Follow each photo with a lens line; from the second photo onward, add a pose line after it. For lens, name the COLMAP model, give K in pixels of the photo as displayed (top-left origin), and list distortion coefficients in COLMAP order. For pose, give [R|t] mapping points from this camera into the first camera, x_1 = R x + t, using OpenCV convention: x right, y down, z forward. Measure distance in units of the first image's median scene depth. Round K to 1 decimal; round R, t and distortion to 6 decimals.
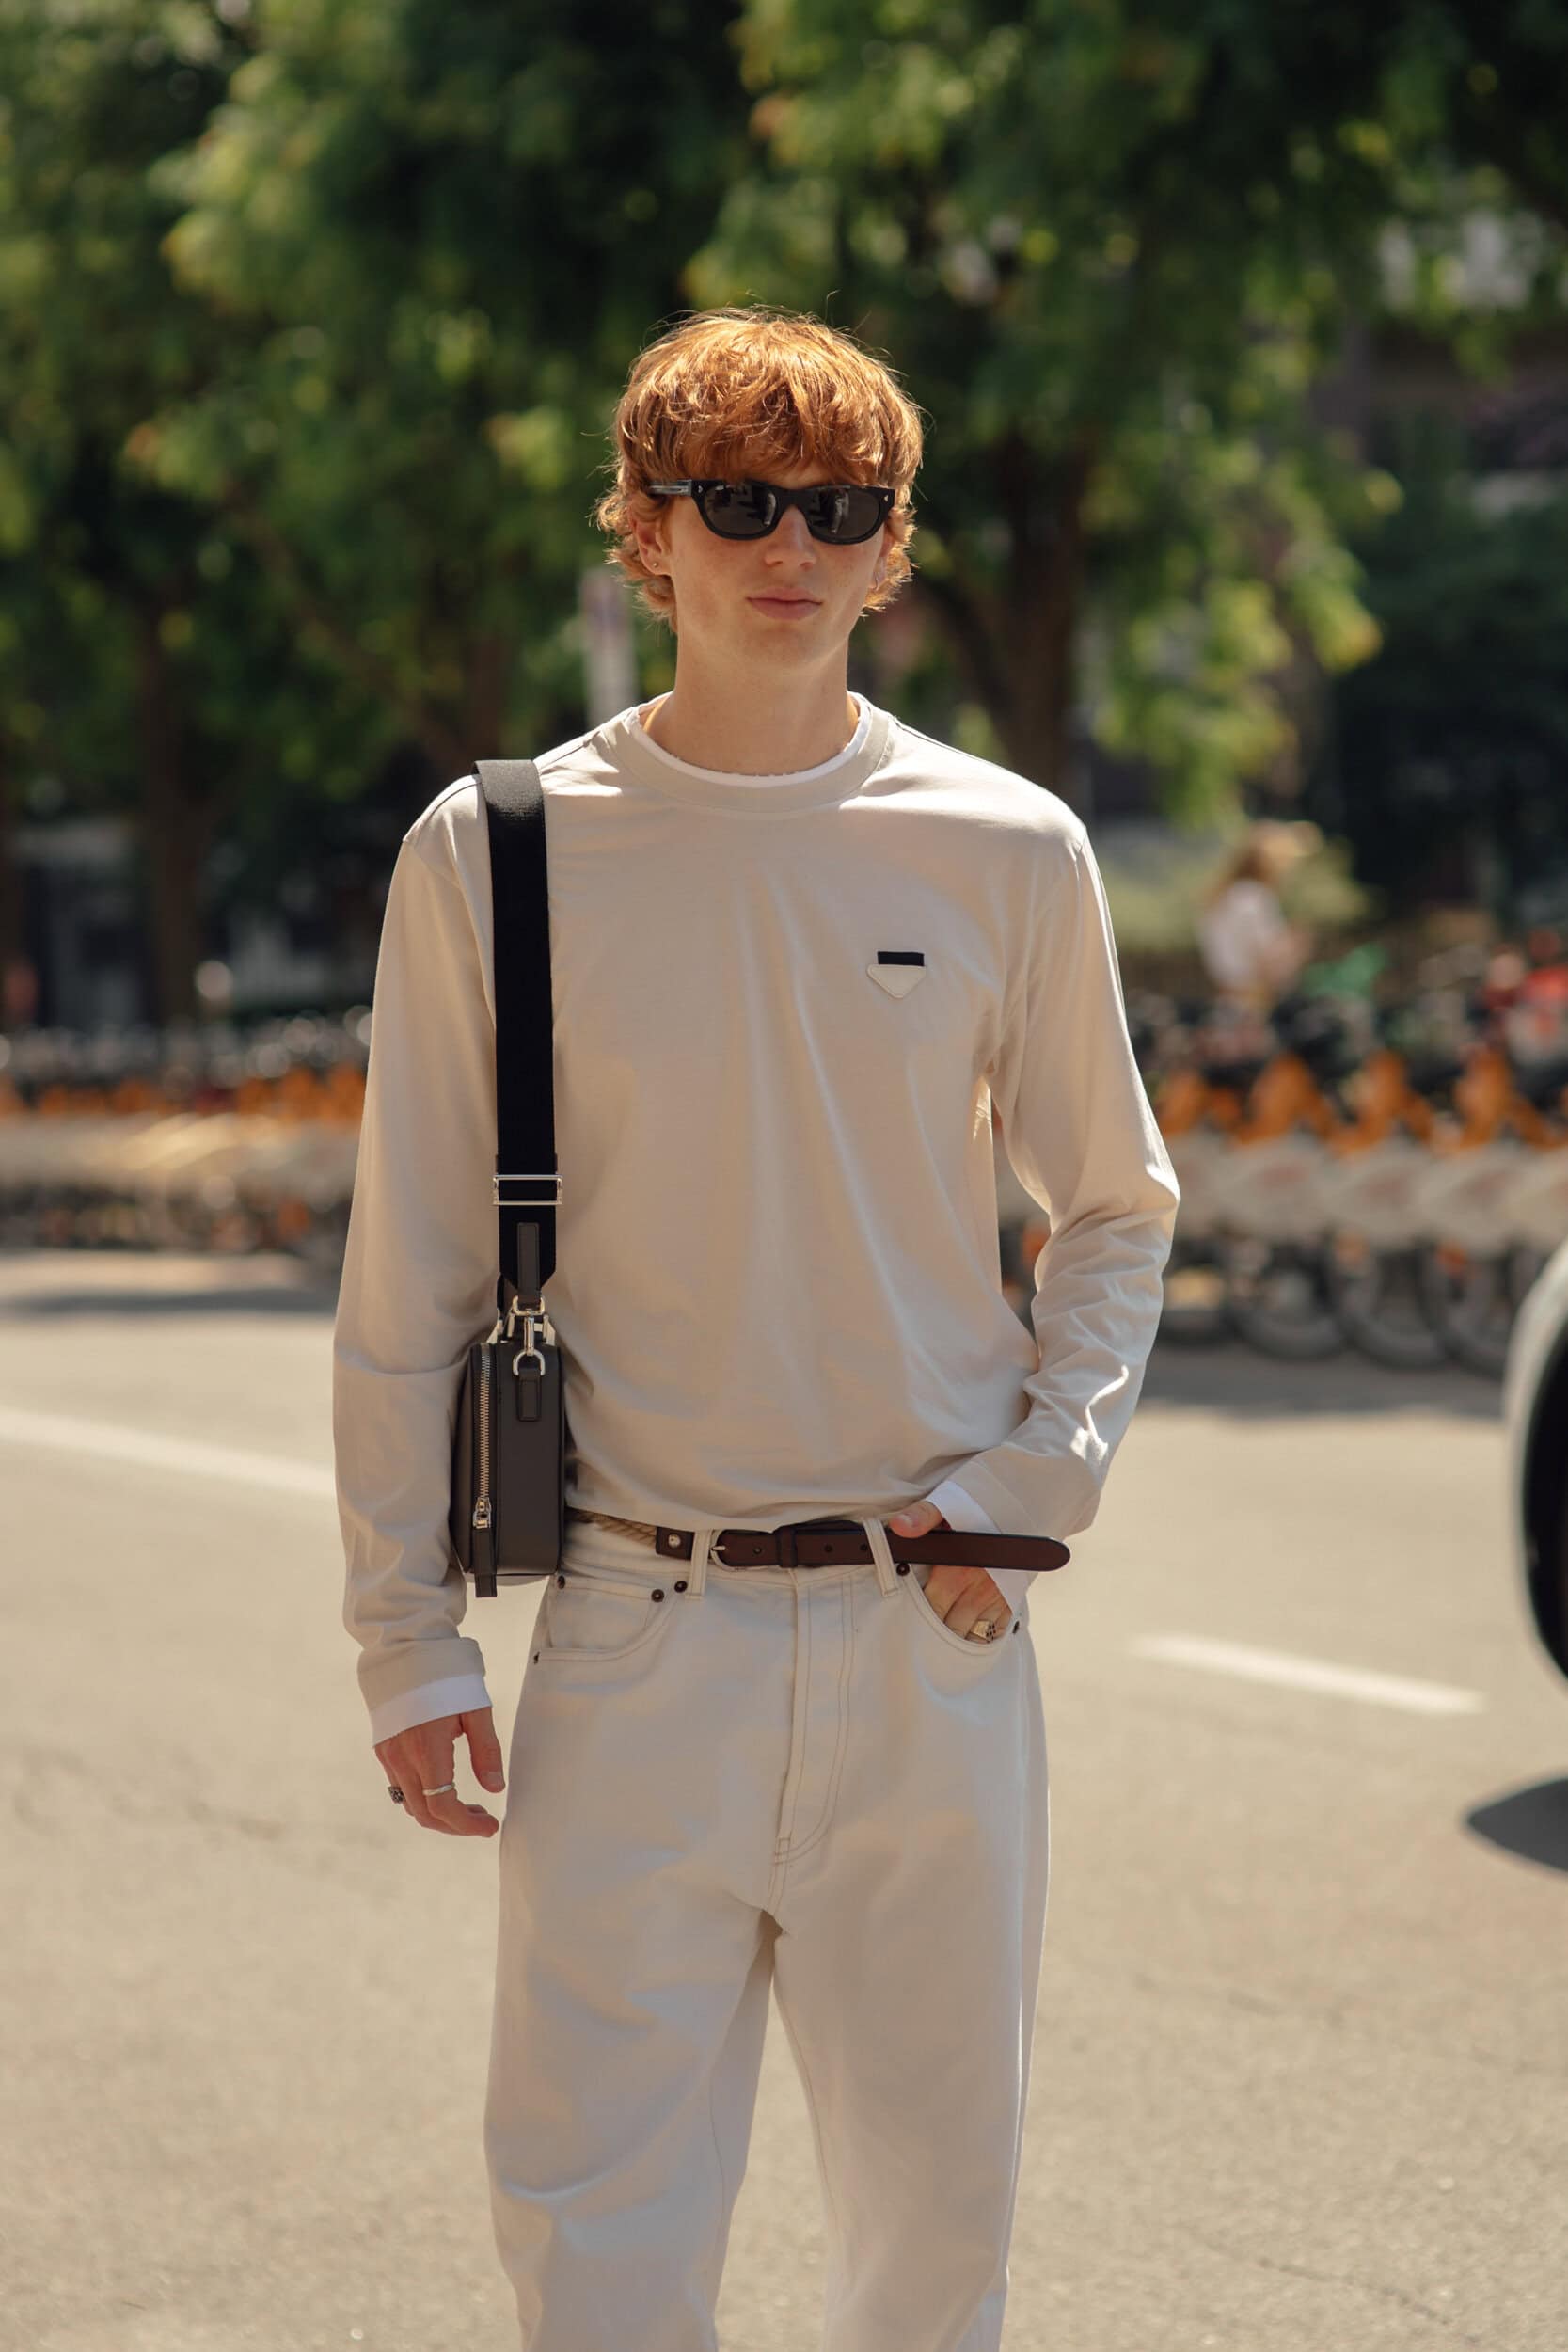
lens RADIAL K [[5786.3, 0, 784.0], [0, 5786.3, 1176.0], [0, 0, 1]] dist [0.019893, -0.629312]
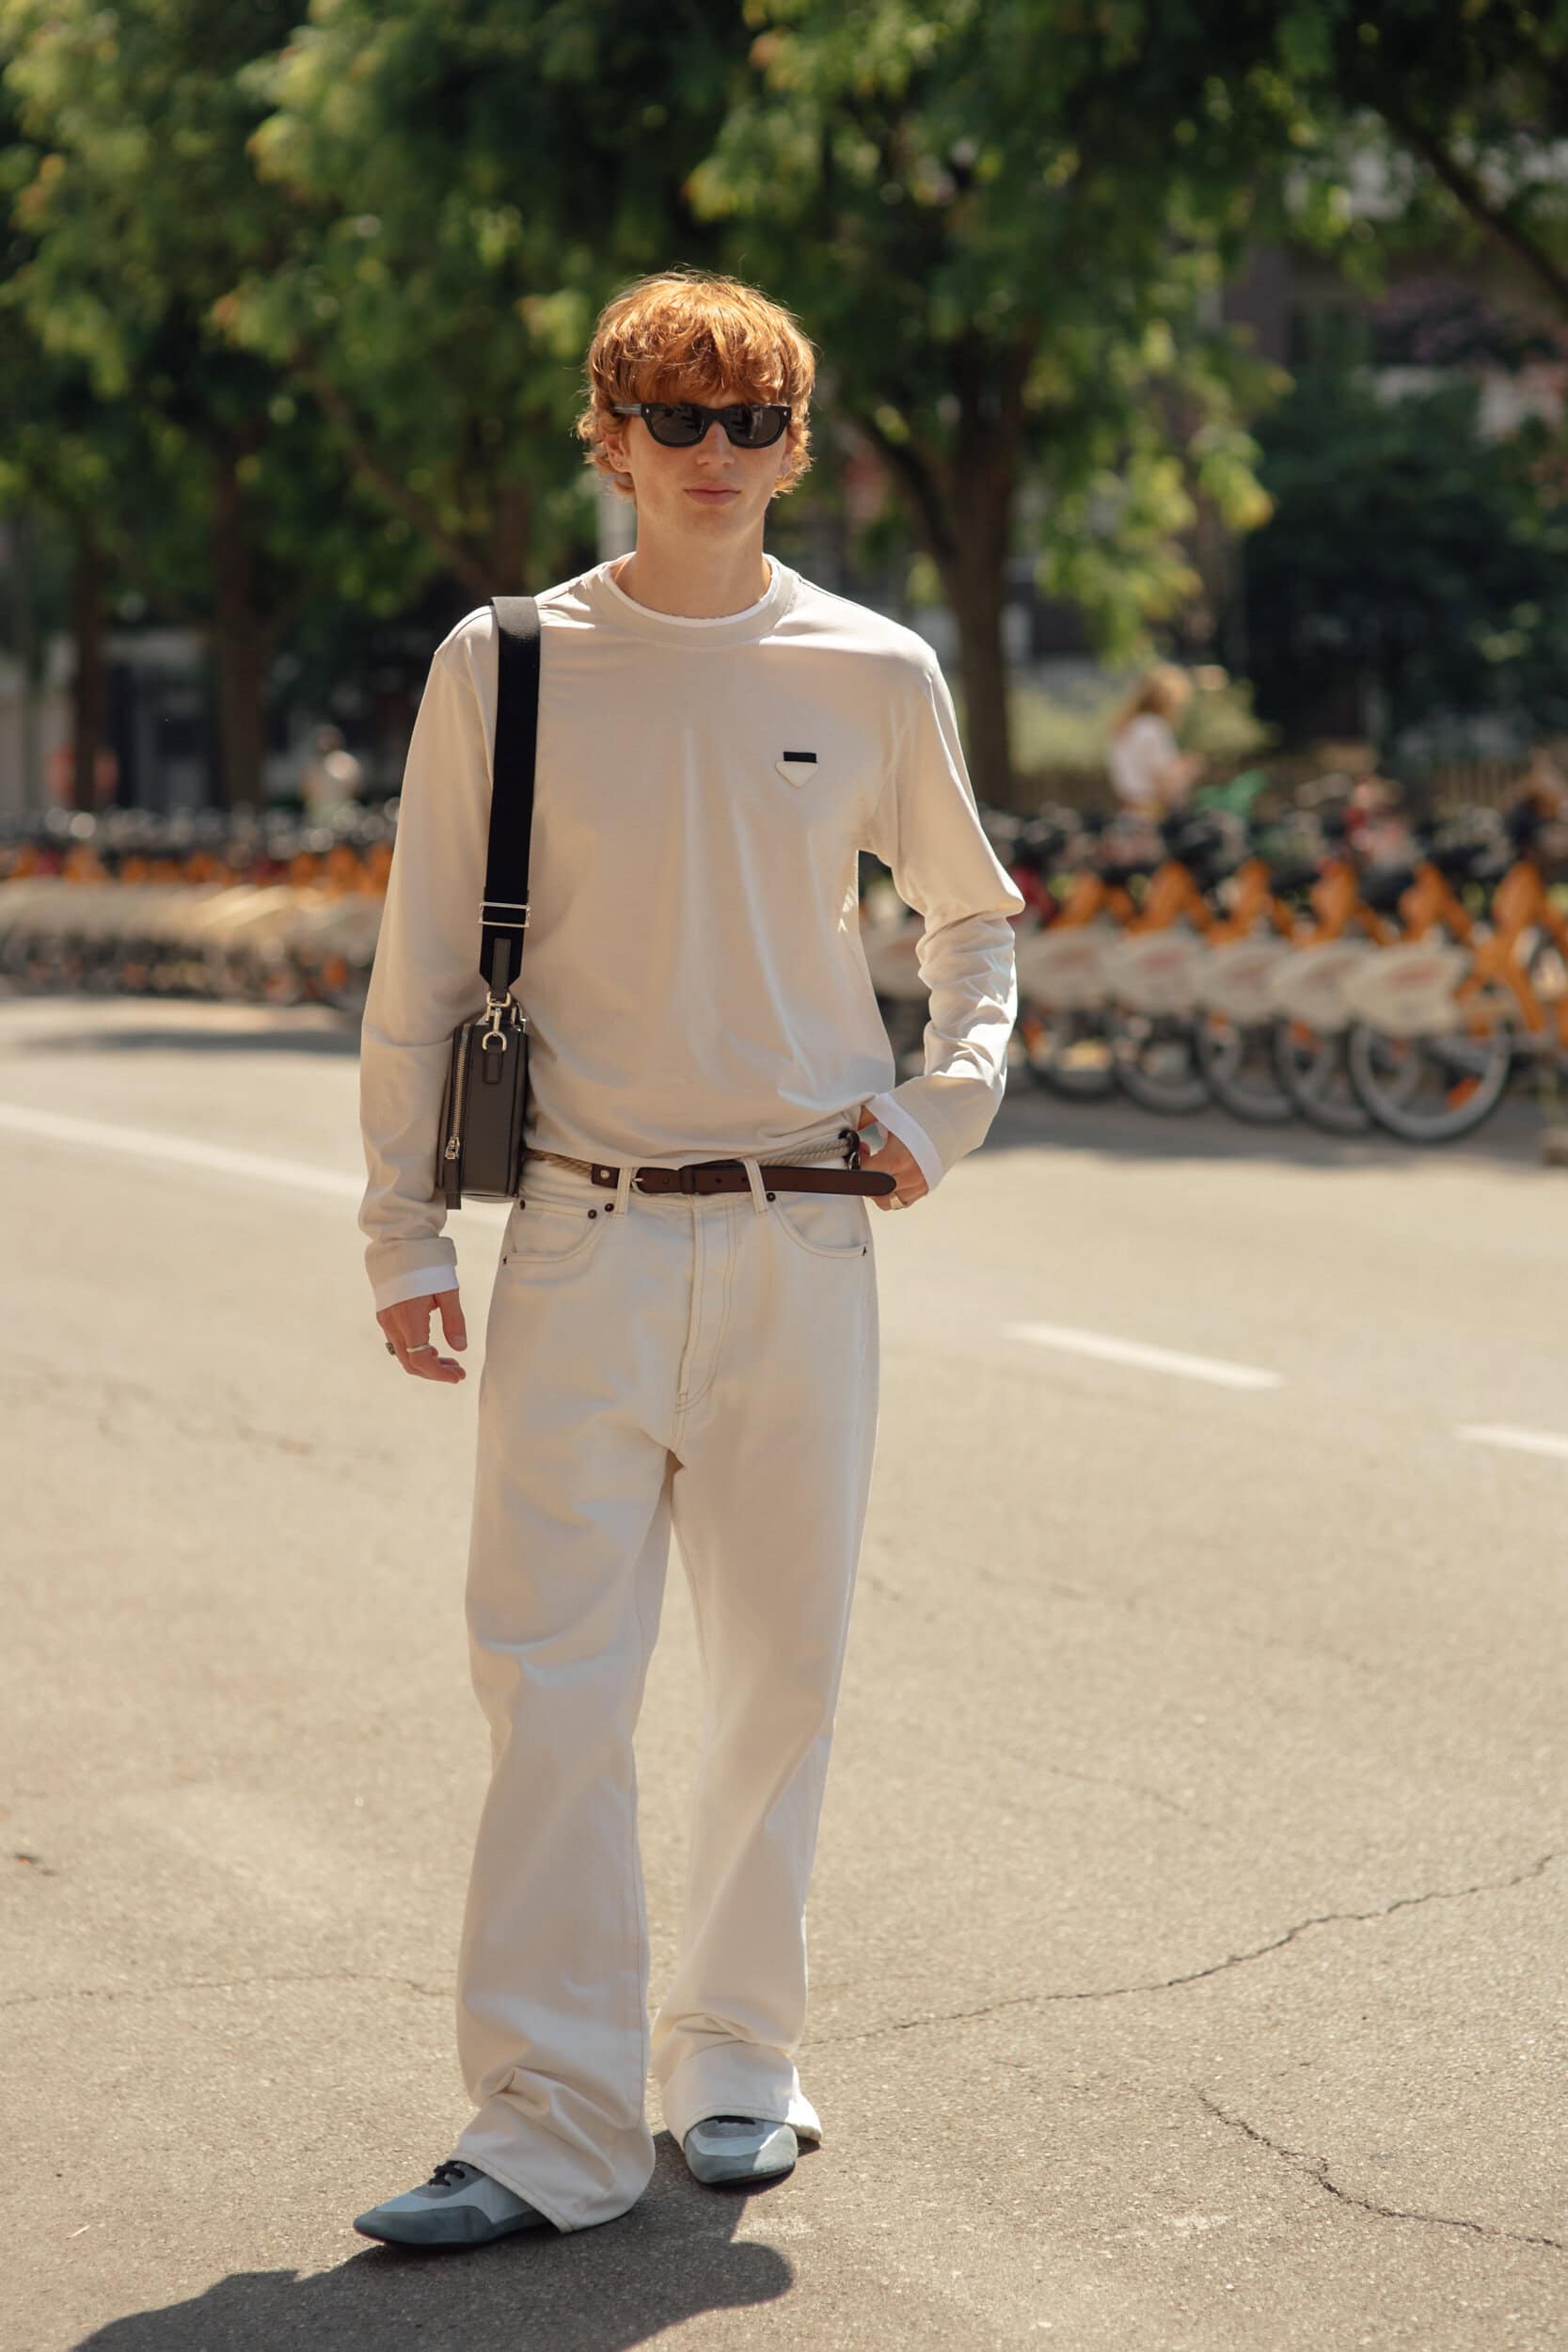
lens RADIAL K [[5740.6, 0, 701.7], [0, 5740.6, 1319.1], [0, 0, 1]] dist [0.008689, -0.022573]
pose [[0.999288, 0.032474, -0.019207, 0.020520], [-0.031362, 0.997960, 0.055609, 0.013721], [0.020974, -0.054967, 0.998268, -0.237579]]
